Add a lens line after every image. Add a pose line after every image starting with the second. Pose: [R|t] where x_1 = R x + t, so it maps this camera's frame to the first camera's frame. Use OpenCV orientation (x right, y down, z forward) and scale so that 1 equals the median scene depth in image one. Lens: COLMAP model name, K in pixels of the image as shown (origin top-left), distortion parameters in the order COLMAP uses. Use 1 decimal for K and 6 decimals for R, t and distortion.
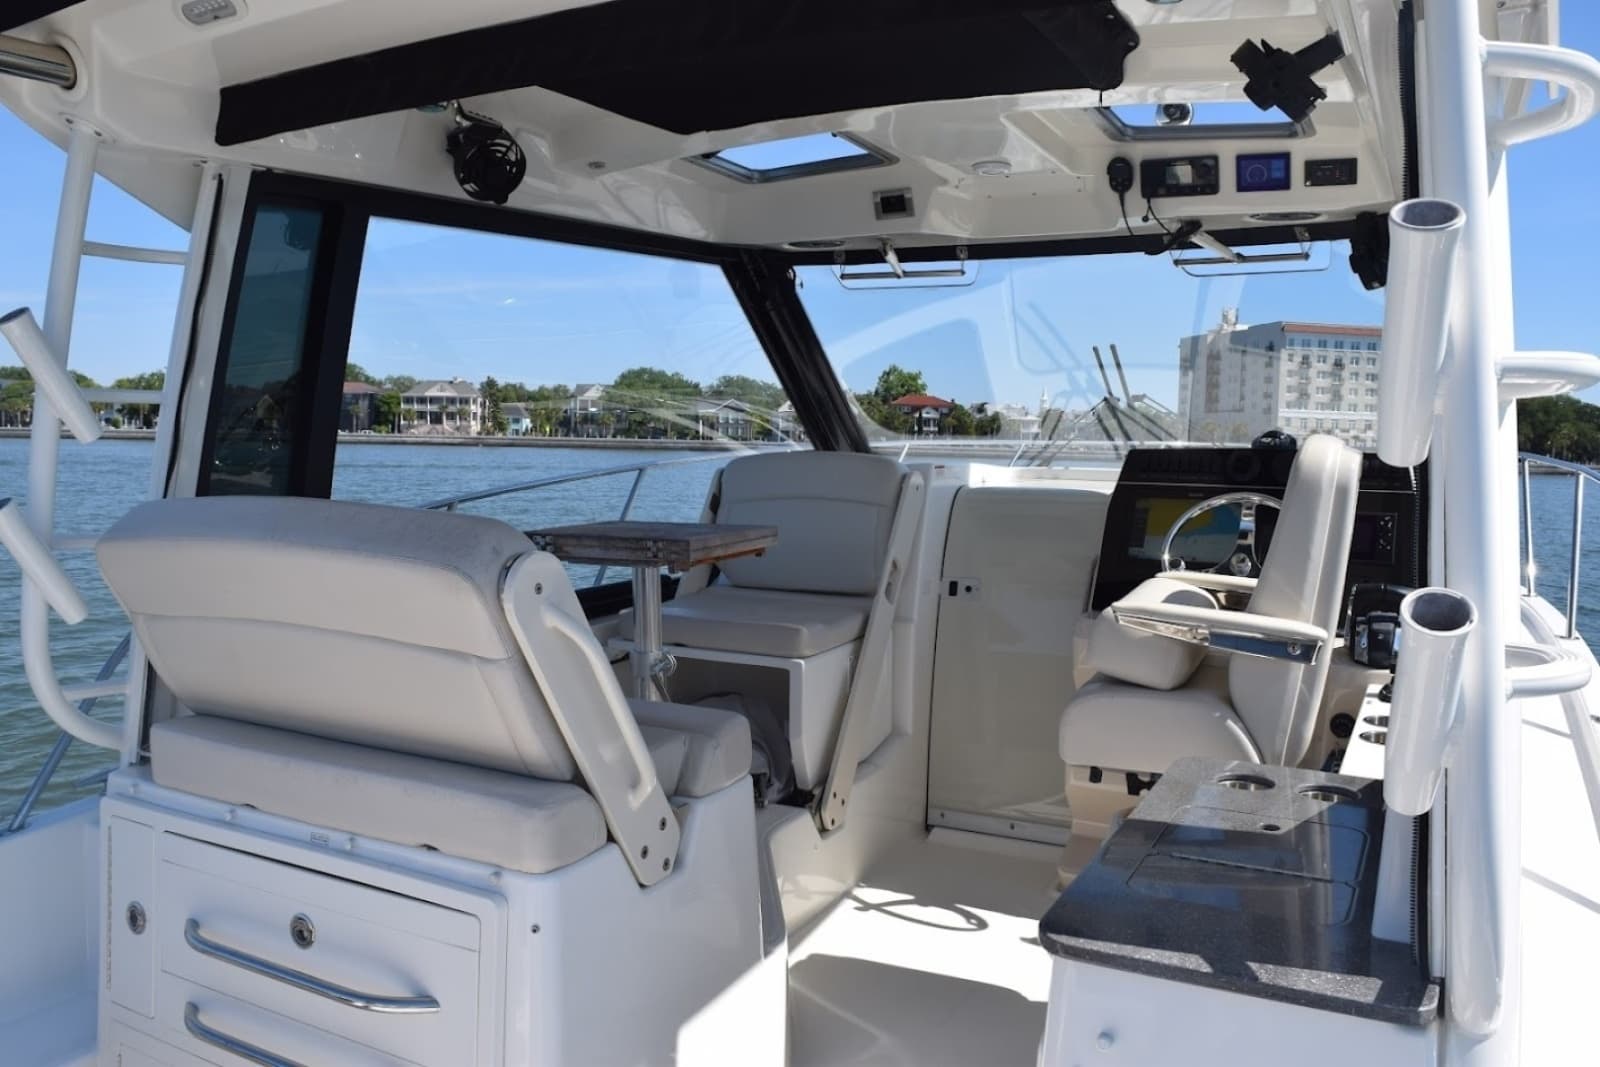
lens RADIAL K [[1255.0, 0, 800.0], [0, 1255.0, 533.5], [0, 0, 1]] dist [-0.091982, 0.012430]
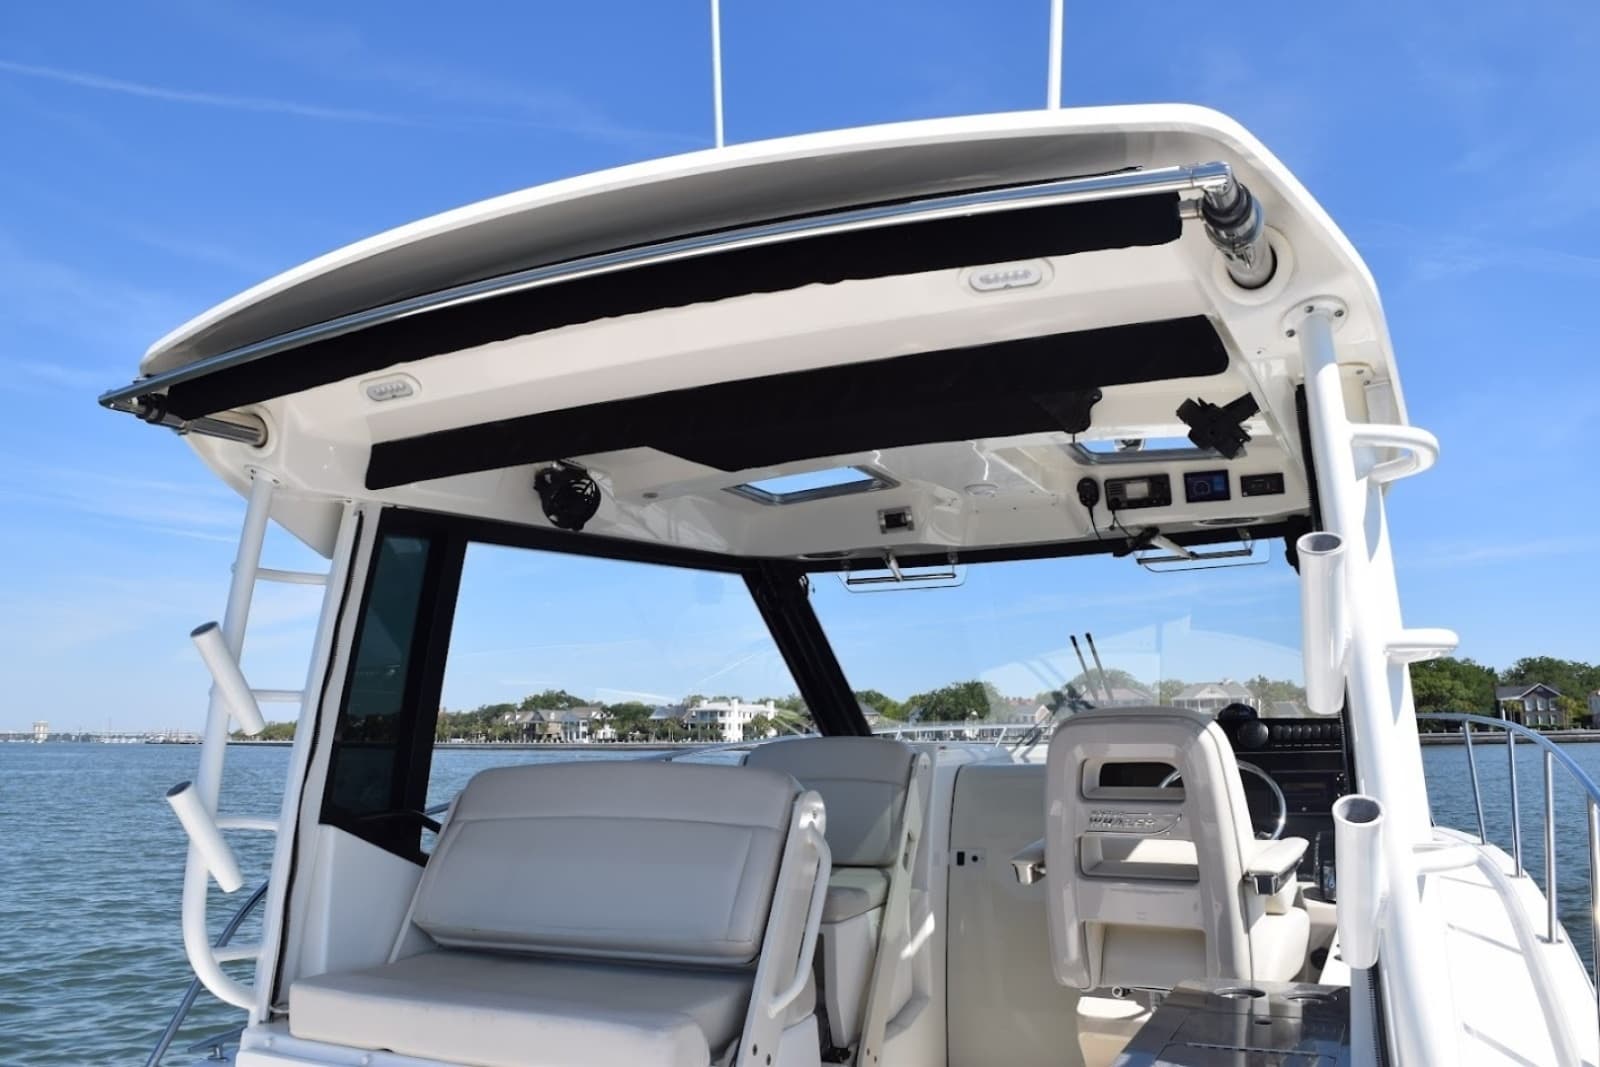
lens RADIAL K [[1255.0, 0, 800.0], [0, 1255.0, 533.5], [0, 0, 1]] dist [-0.091982, 0.012430]
pose [[0.999203, -0.023894, 0.031970, -0.061374], [0.030671, 0.972245, -0.231947, 0.021084], [-0.025540, 0.232743, 0.972203, -0.162230]]
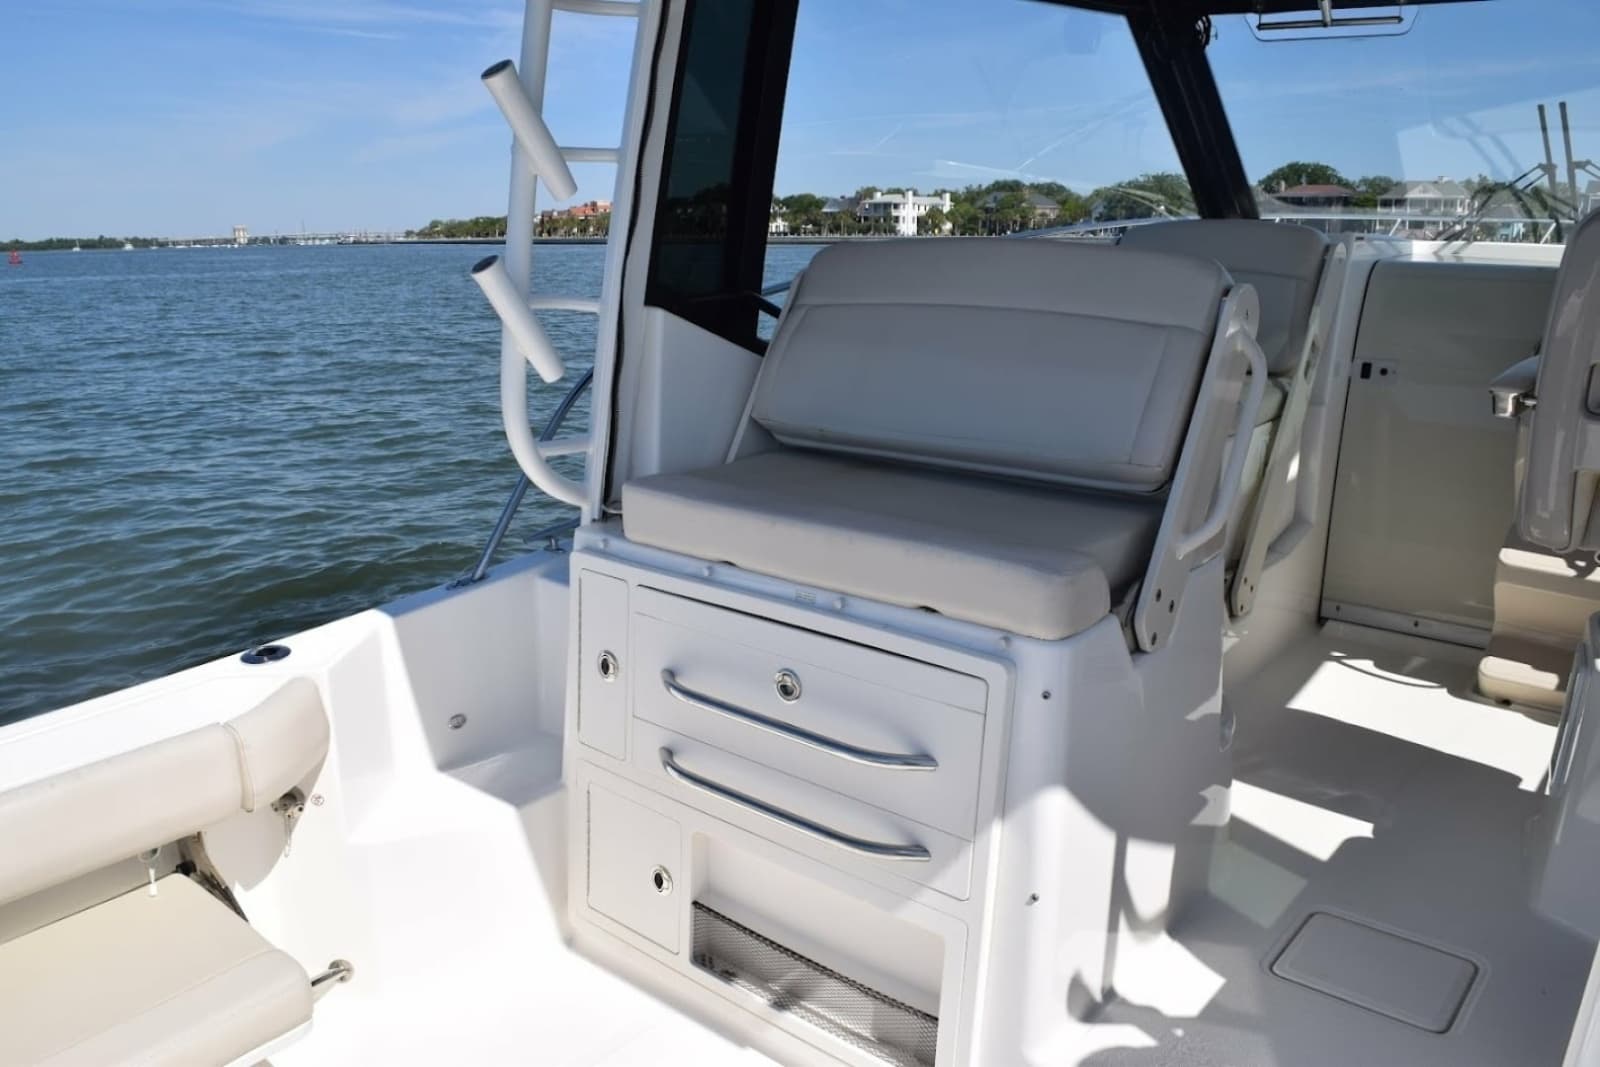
lens RADIAL K [[1255.0, 0, 800.0], [0, 1255.0, 533.5], [0, 0, 1]] dist [-0.091982, 0.012430]
pose [[0.976676, 0.044271, -0.210103, -0.121750], [-0.007933, 0.985285, 0.170733, 0.013844], [0.214570, -0.165085, 0.962656, 0.010848]]
